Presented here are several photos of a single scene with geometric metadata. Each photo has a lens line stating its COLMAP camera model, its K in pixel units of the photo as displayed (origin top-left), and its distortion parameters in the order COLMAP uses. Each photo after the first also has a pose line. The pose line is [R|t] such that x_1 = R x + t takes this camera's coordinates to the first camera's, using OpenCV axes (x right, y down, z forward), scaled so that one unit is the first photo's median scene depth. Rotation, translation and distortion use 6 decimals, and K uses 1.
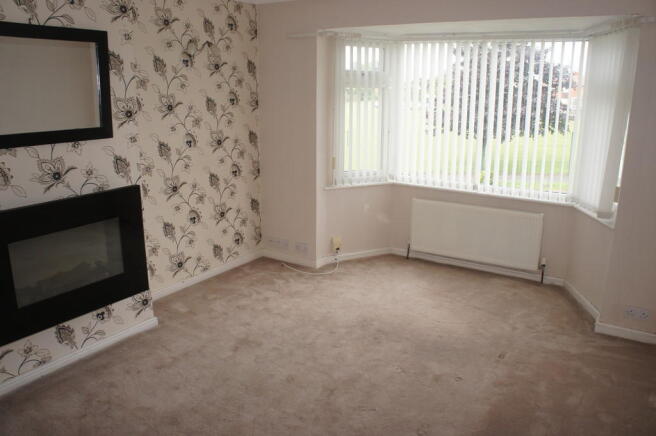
lens RADIAL K [[518.7, 0, 344.2], [0, 518.7, 206.1], [0, 0, 1]] dist [-0.169012, 0.108978]
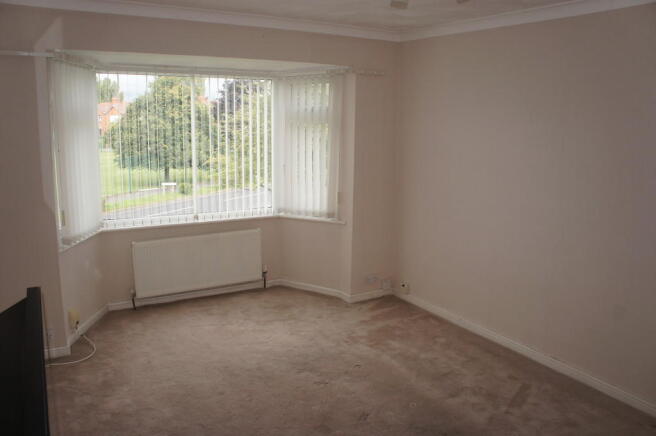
lens RADIAL K [[518.7, 0, 321.1], [0, 518.7, 205.0], [0, 0, 1]] dist [-0.169012, 0.108978]
pose [[0.456688, -0.146028, 0.877560, -0.552719], [0.192858, 0.979229, 0.062581, -0.080891], [-0.868471, 0.140665, 0.475365, 0.312597]]
